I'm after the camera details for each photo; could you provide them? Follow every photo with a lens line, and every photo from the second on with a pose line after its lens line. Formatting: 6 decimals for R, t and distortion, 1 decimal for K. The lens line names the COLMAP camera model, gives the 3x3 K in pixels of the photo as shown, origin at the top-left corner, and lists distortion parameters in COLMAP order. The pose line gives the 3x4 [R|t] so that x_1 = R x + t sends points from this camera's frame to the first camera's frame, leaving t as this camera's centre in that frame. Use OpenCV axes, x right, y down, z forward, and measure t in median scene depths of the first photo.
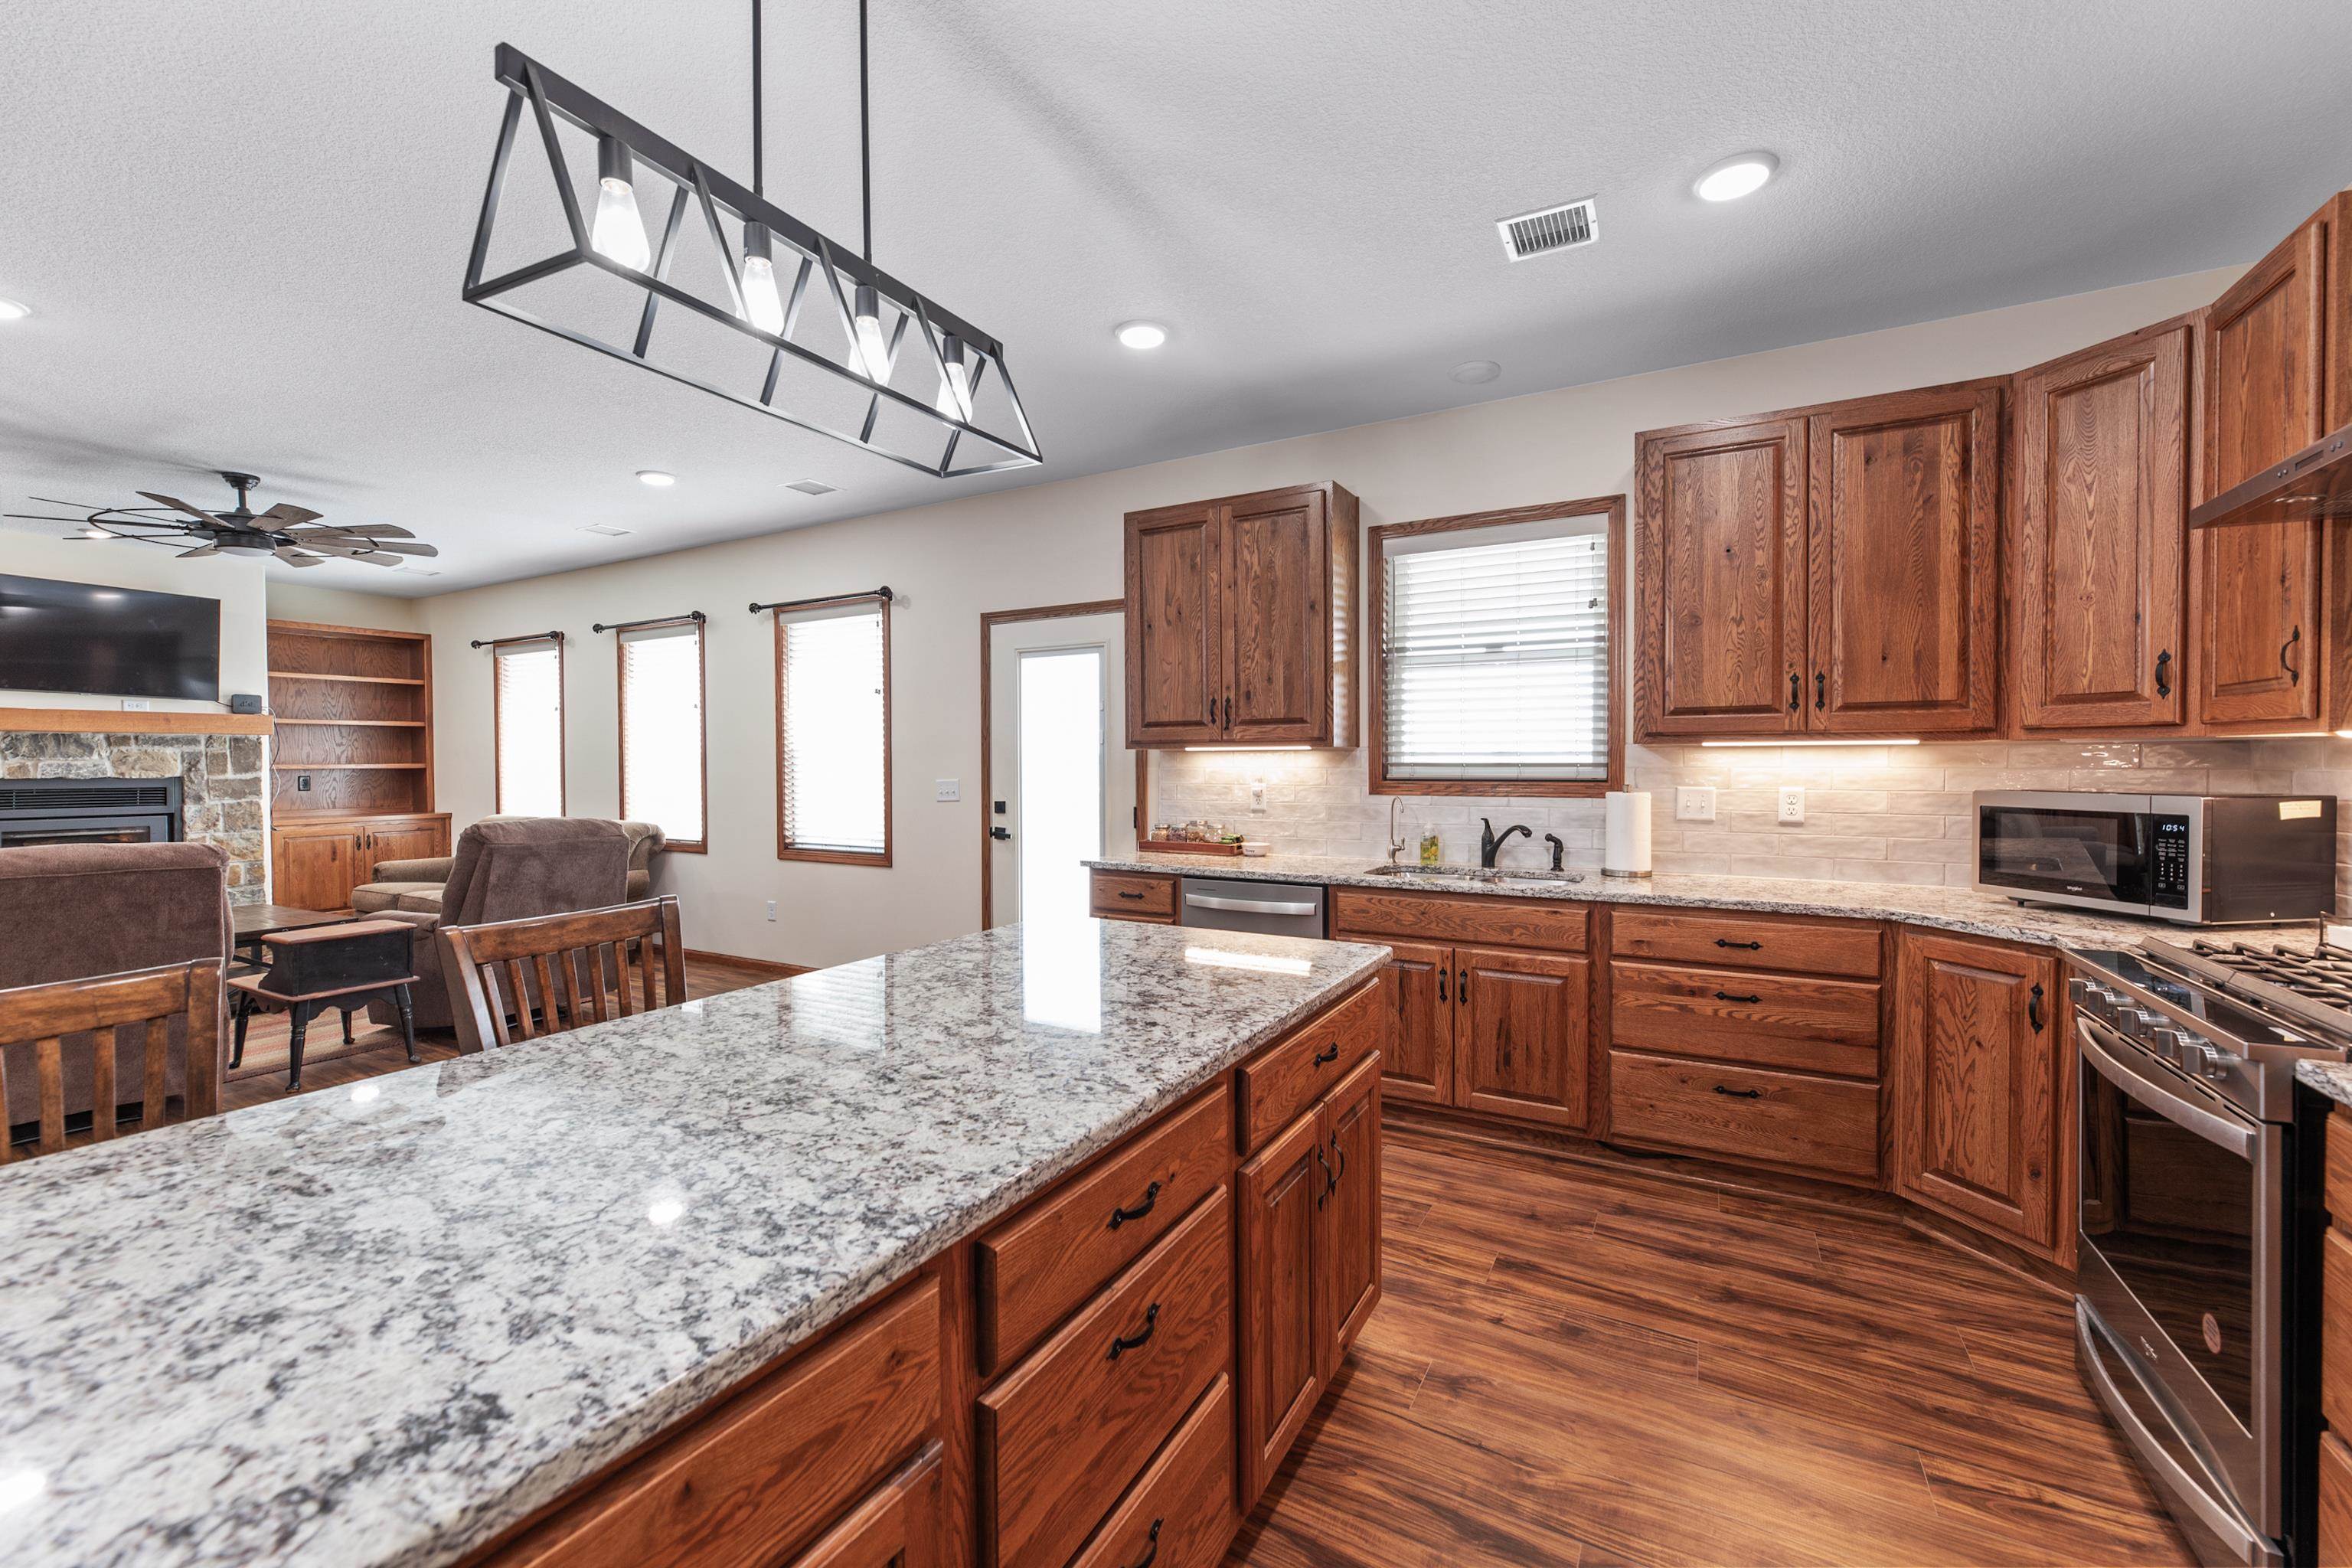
lens RADIAL K [[947.3, 0, 1172.1], [0, 947.3, 777.7], [0, 0, 1]] dist [-0.000102, 0.000272]
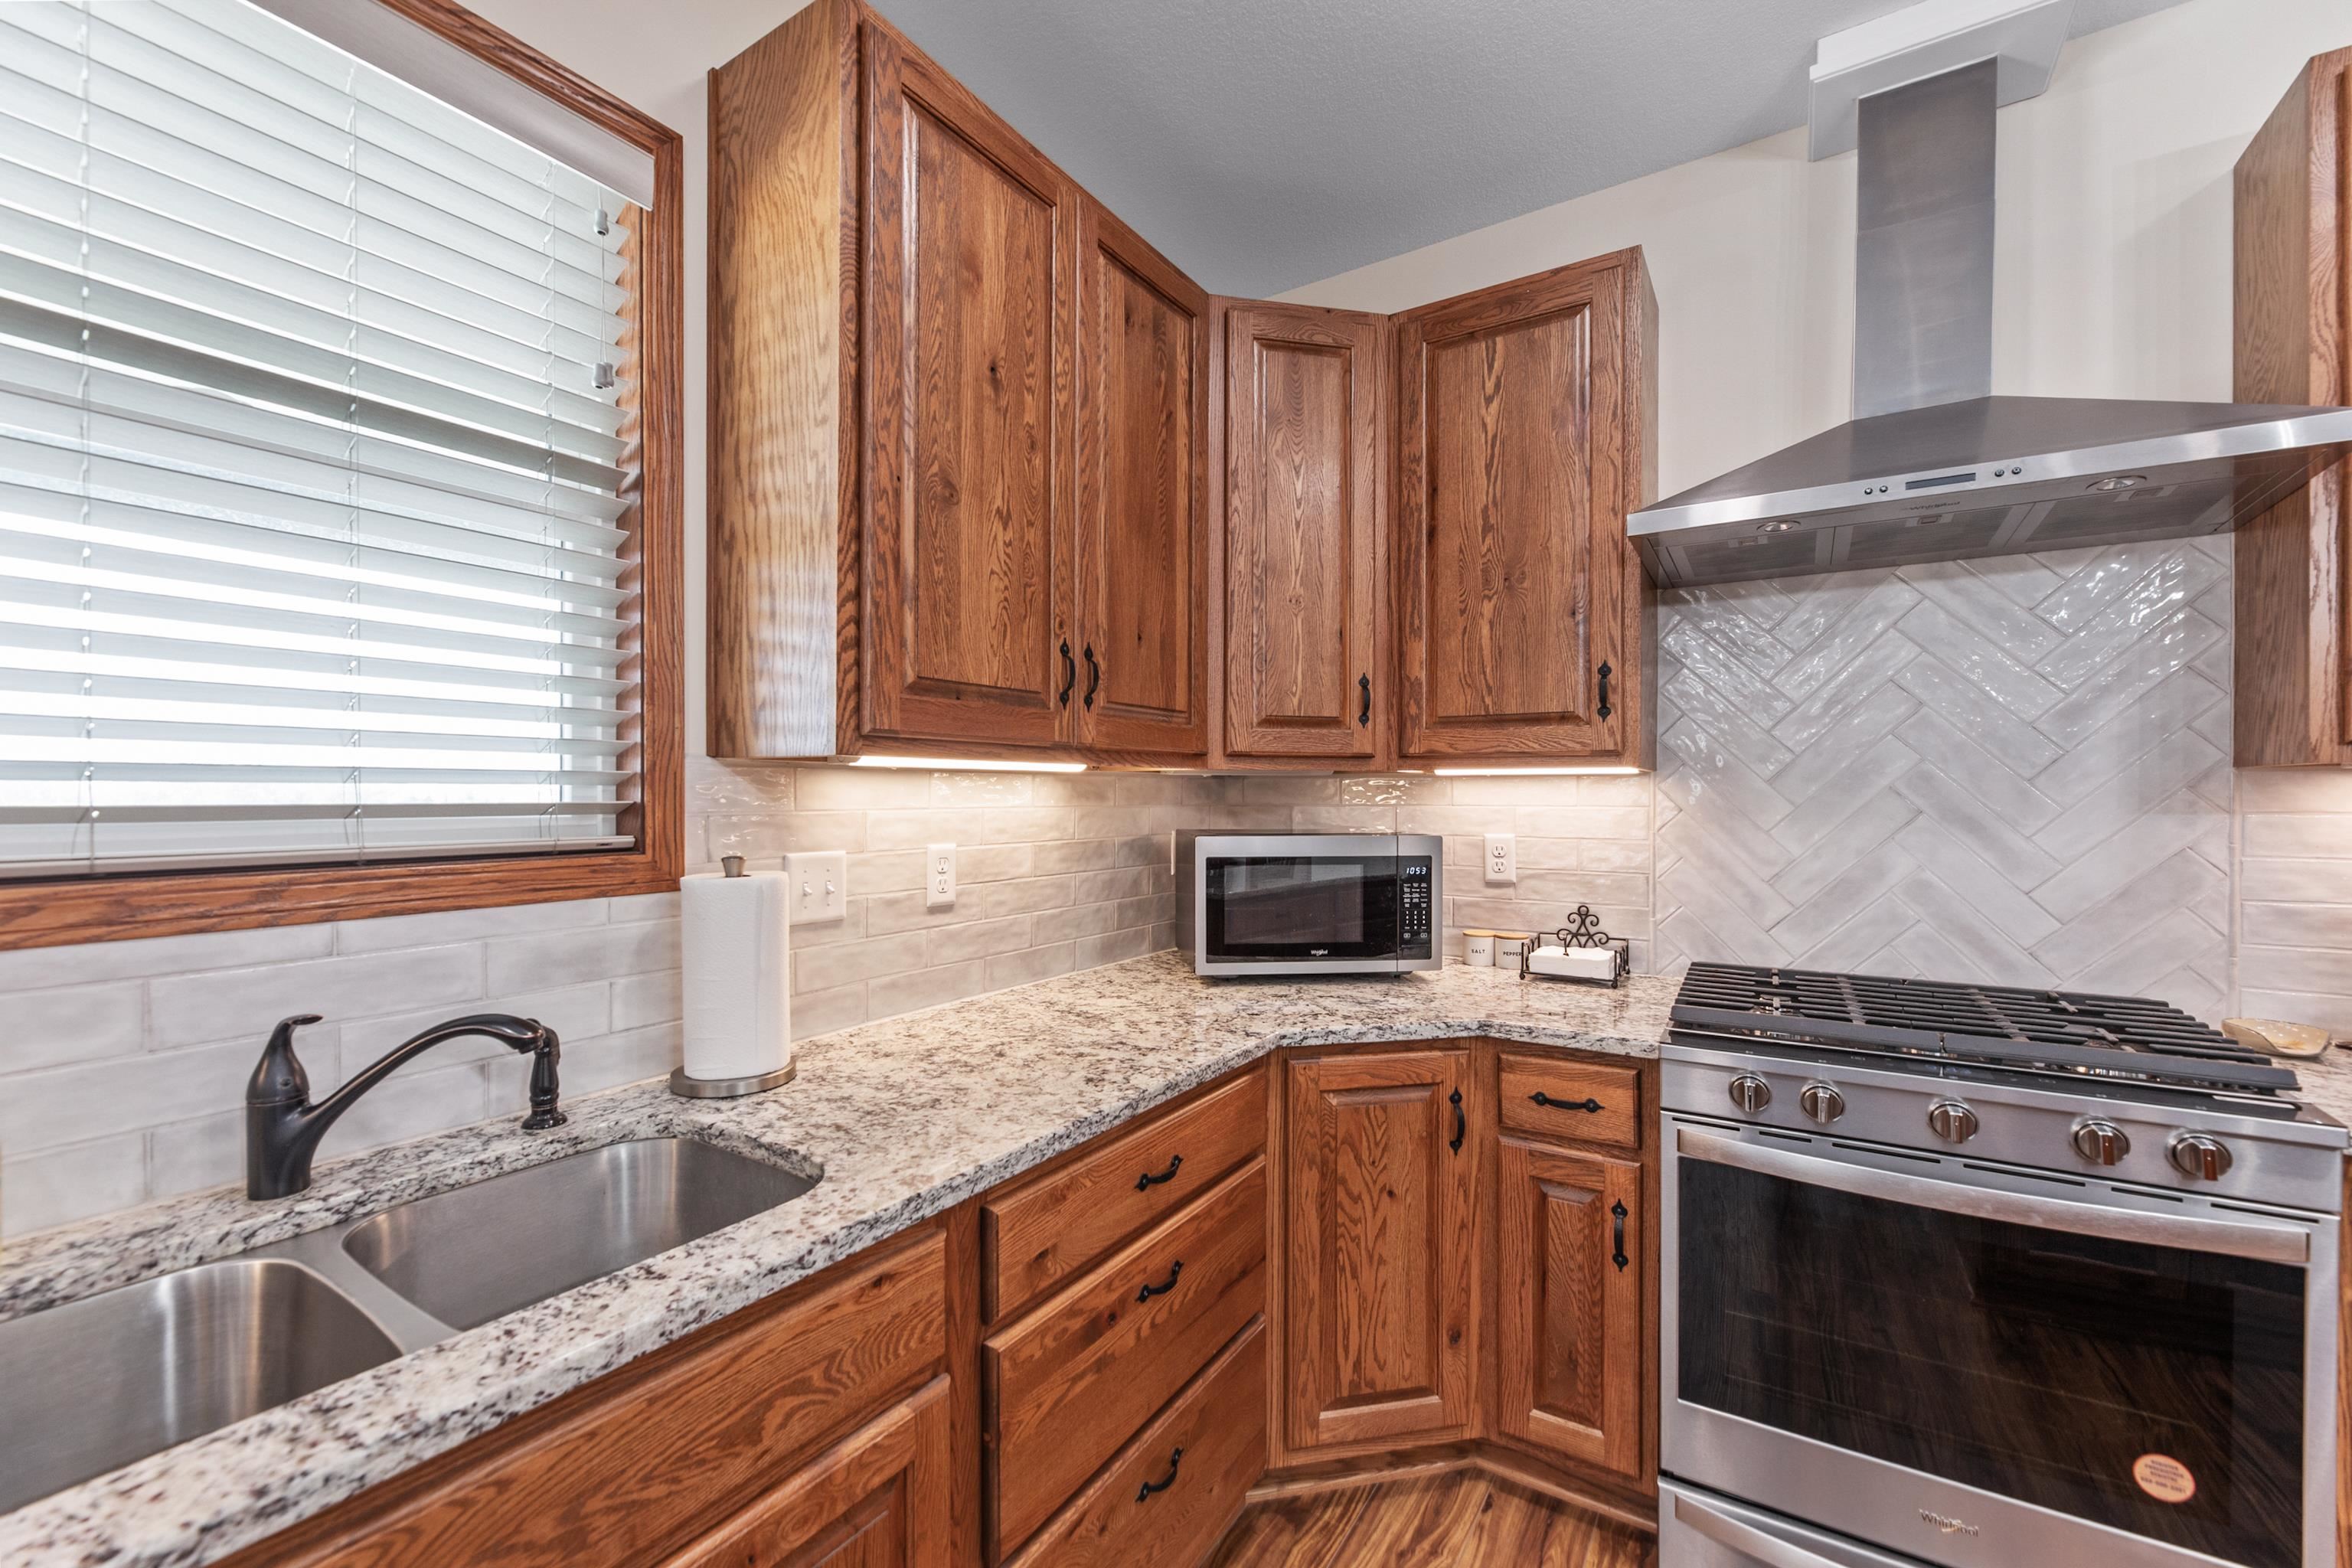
lens RADIAL K [[957.3, 0, 1166.1], [0, 957.3, 796.4], [0, 0, 1]] dist [-0.003220, 0.000121]
pose [[0.064962, 0.000564, 0.997888, 0.082695], [0.019197, 0.999814, -0.001815, -0.013274], [-0.997703, 0.019274, 0.064939, 0.755273]]
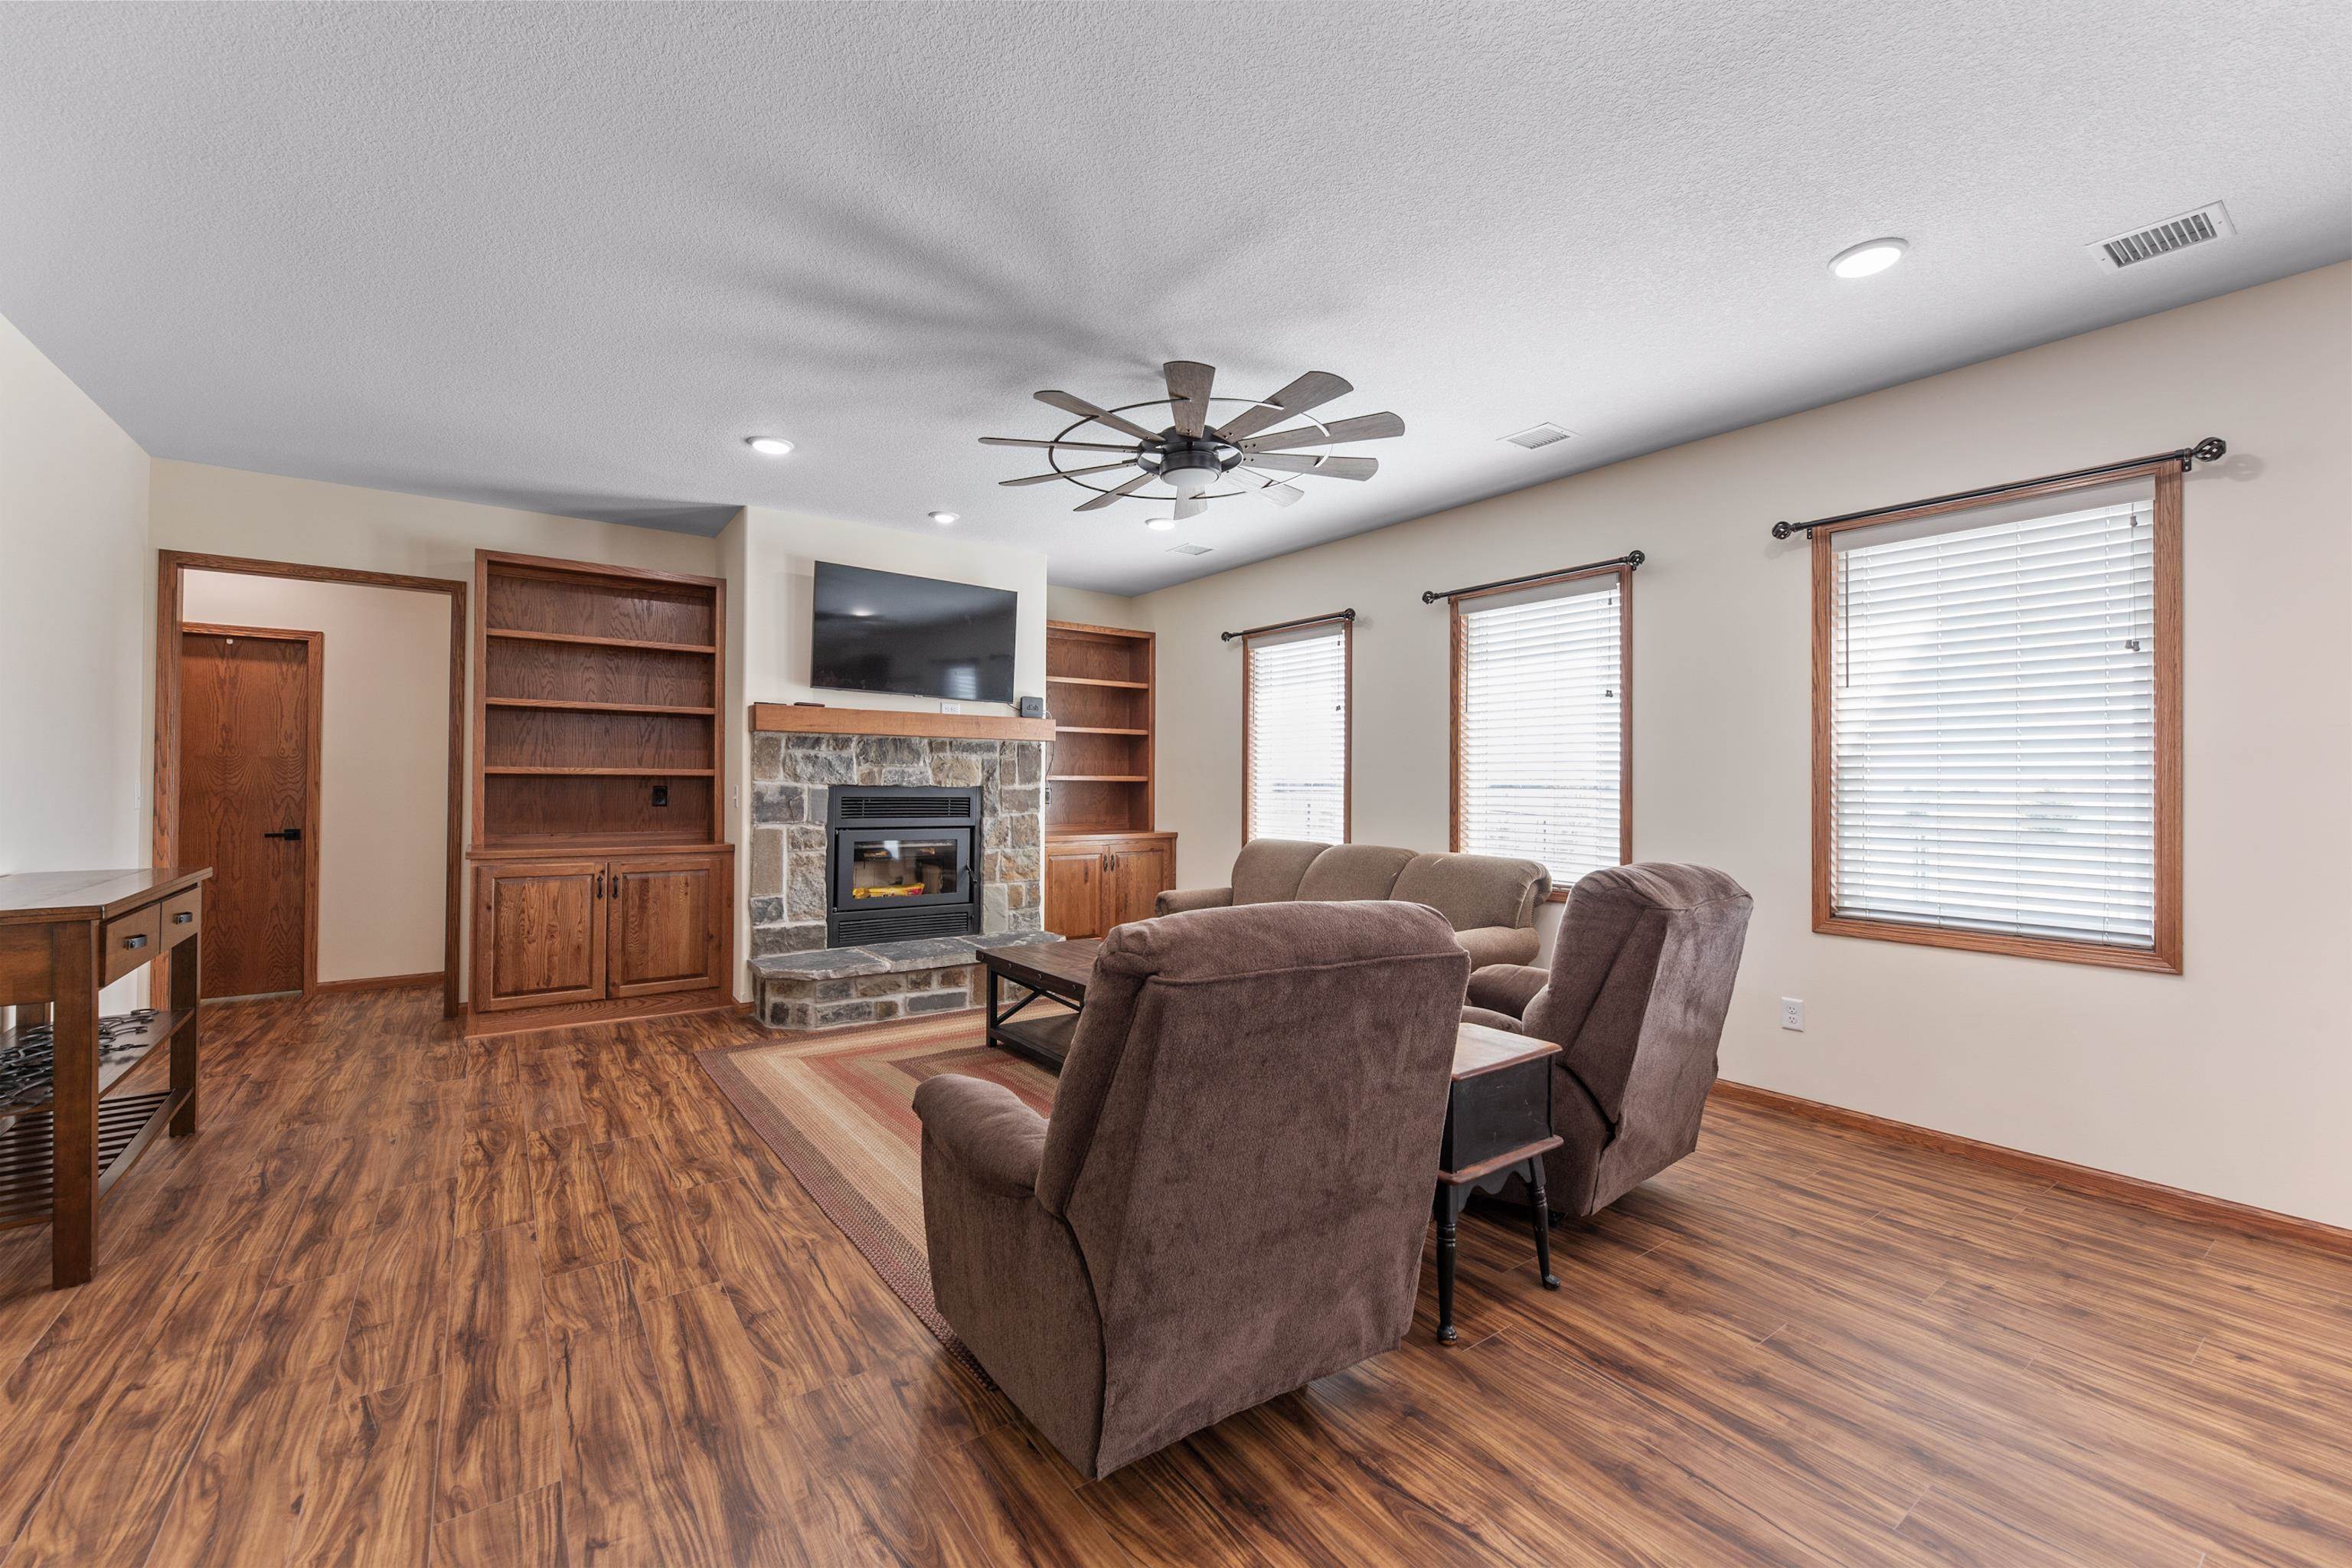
lens RADIAL K [[947.3, 0, 1172.1], [0, 947.3, 777.7], [0, 0, 1]] dist [-0.000102, 0.000272]
pose [[0.910453, 0.009707, -0.413498, -0.889759], [-0.020244, 0.999572, -0.021108, 0.011051], [0.413116, 0.027588, 0.910260, 0.430313]]
